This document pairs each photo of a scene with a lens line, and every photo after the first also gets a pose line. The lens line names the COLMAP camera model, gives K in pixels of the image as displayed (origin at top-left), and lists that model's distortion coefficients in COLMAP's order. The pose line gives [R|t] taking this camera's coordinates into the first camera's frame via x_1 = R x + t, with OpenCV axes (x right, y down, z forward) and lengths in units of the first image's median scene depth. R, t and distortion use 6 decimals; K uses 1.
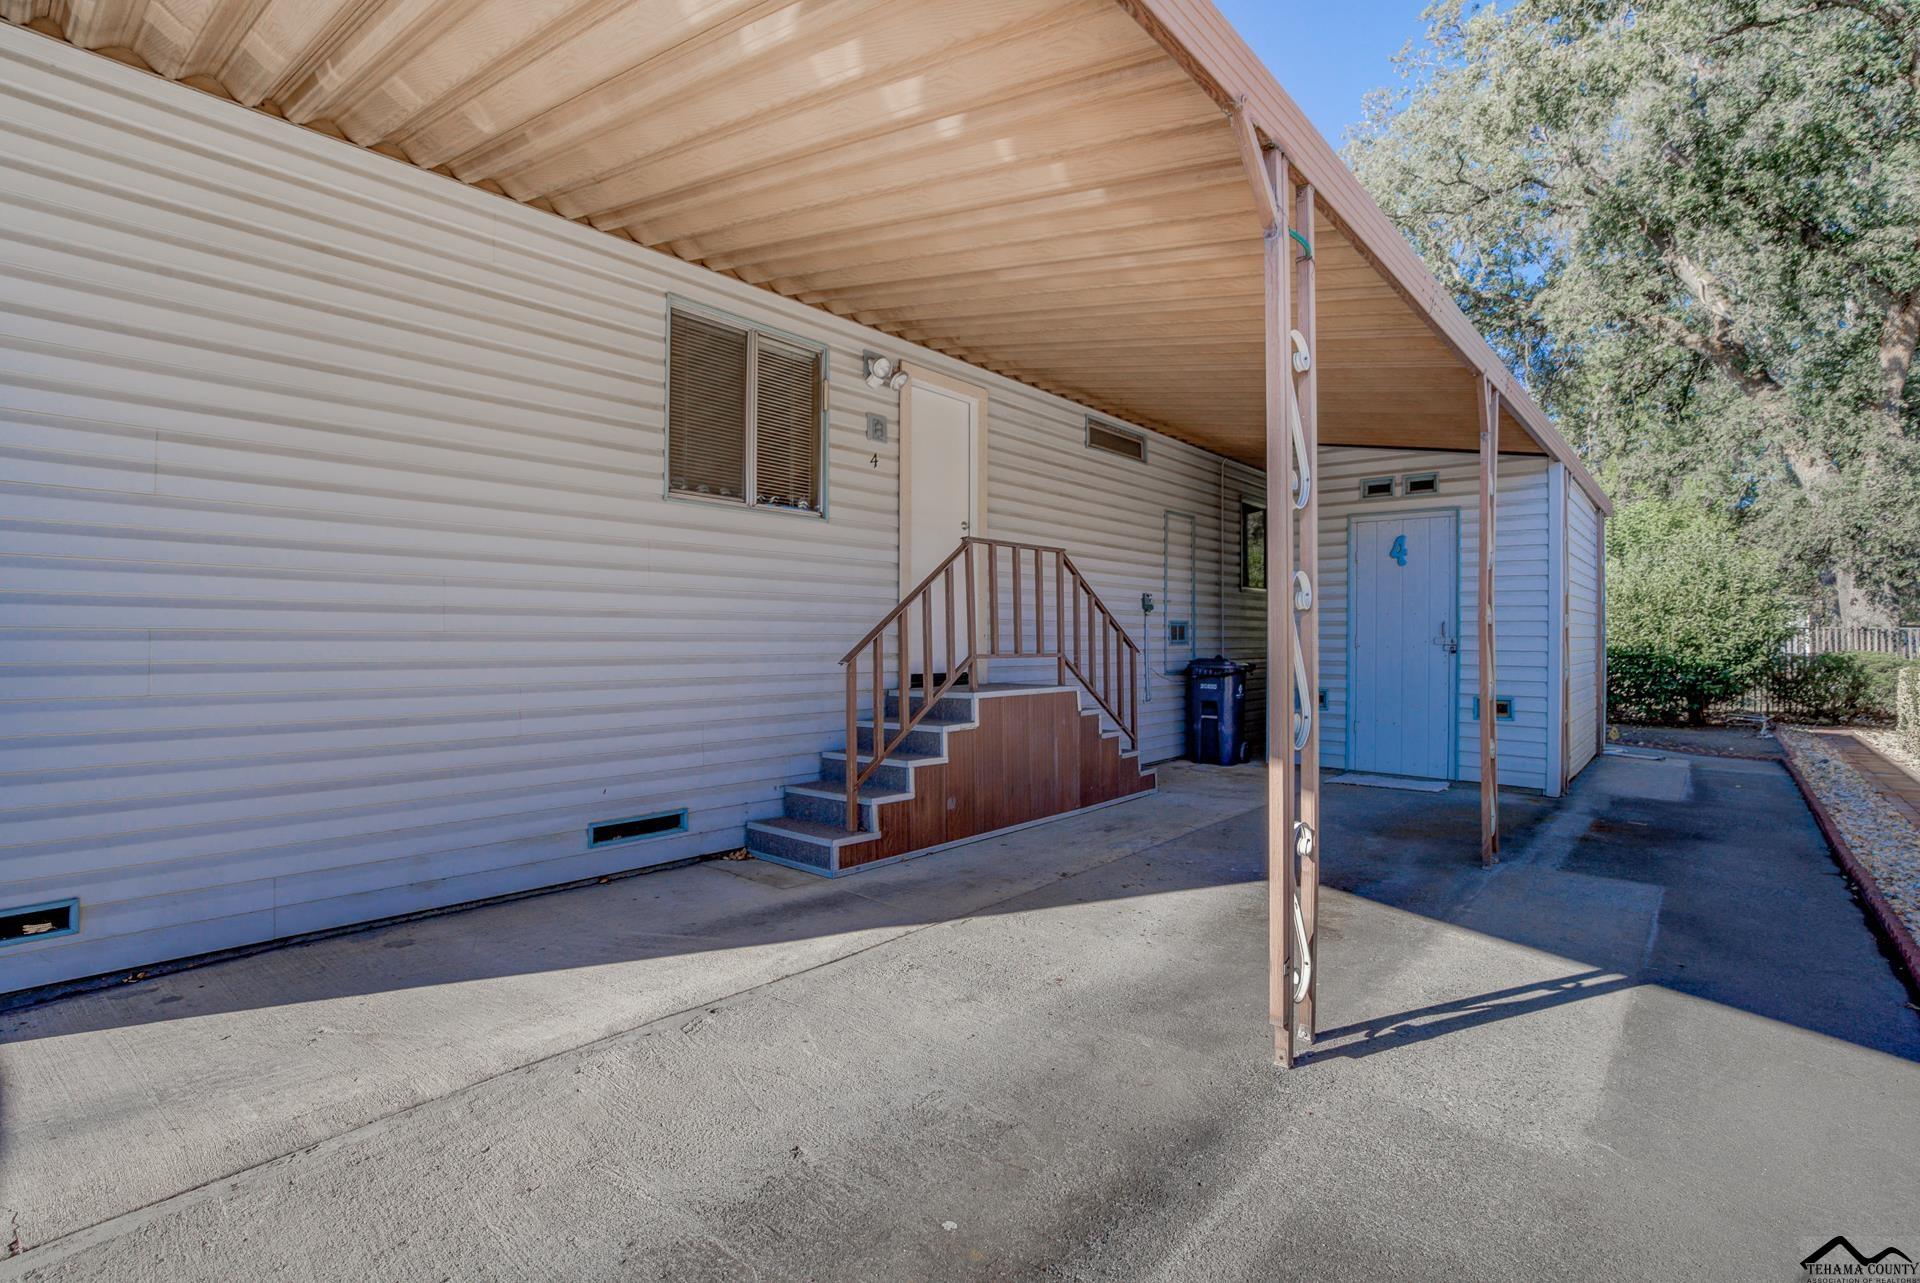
lens RADIAL K [[884.5, 0, 965.5], [0, 884.5, 637.5], [0, 0, 1]] dist [-0.030135, 0.002196]
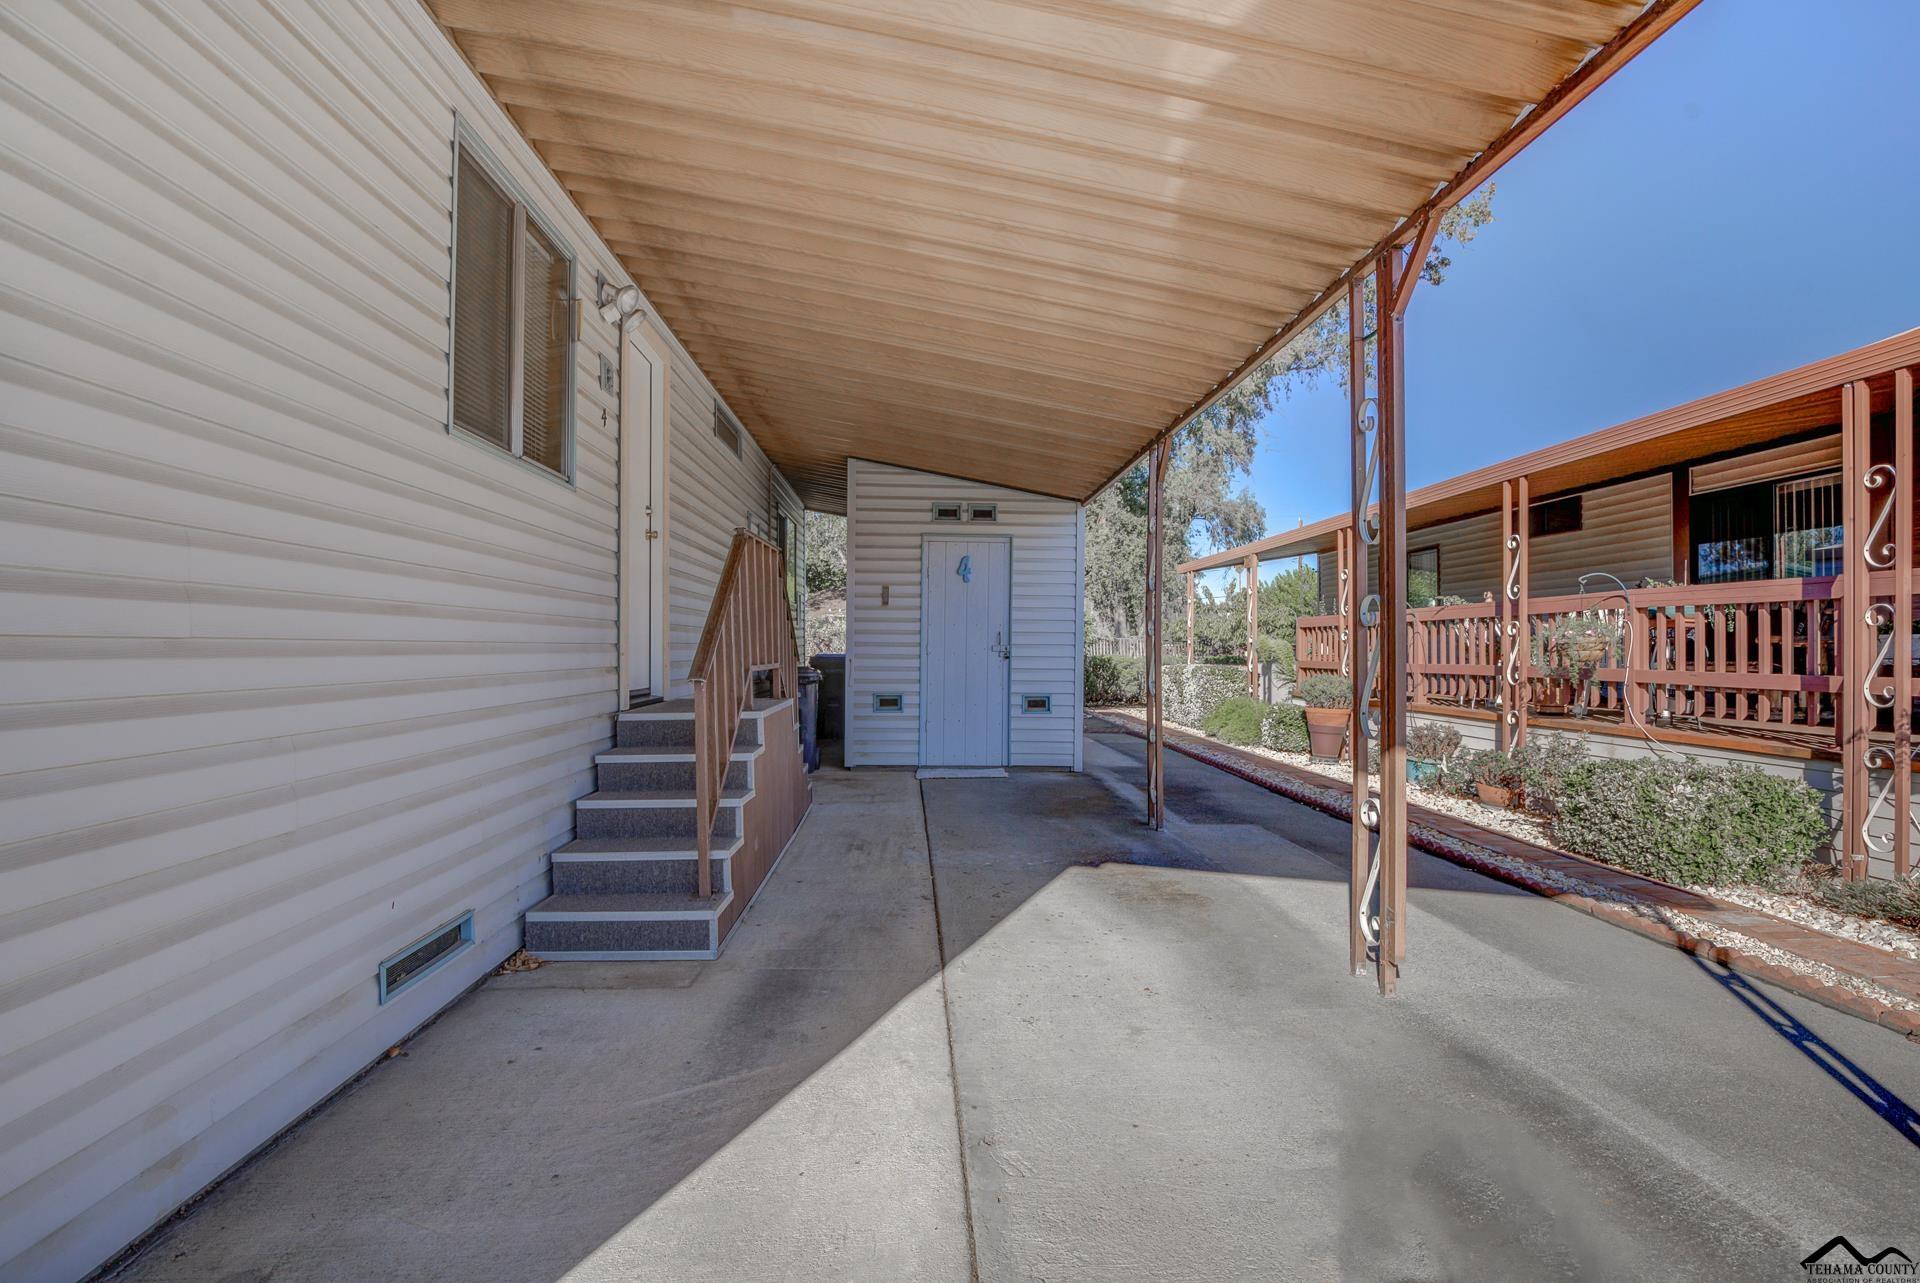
lens RADIAL K [[884.5, 0, 957.6], [0, 884.5, 647.5], [0, 0, 1]] dist [-0.030135, 0.002196]
pose [[0.728927, -0.000936, 0.684591, -0.513582], [-0.002755, 0.999987, 0.004300, -0.003761], [-0.684586, -0.005021, 0.728915, 0.290754]]
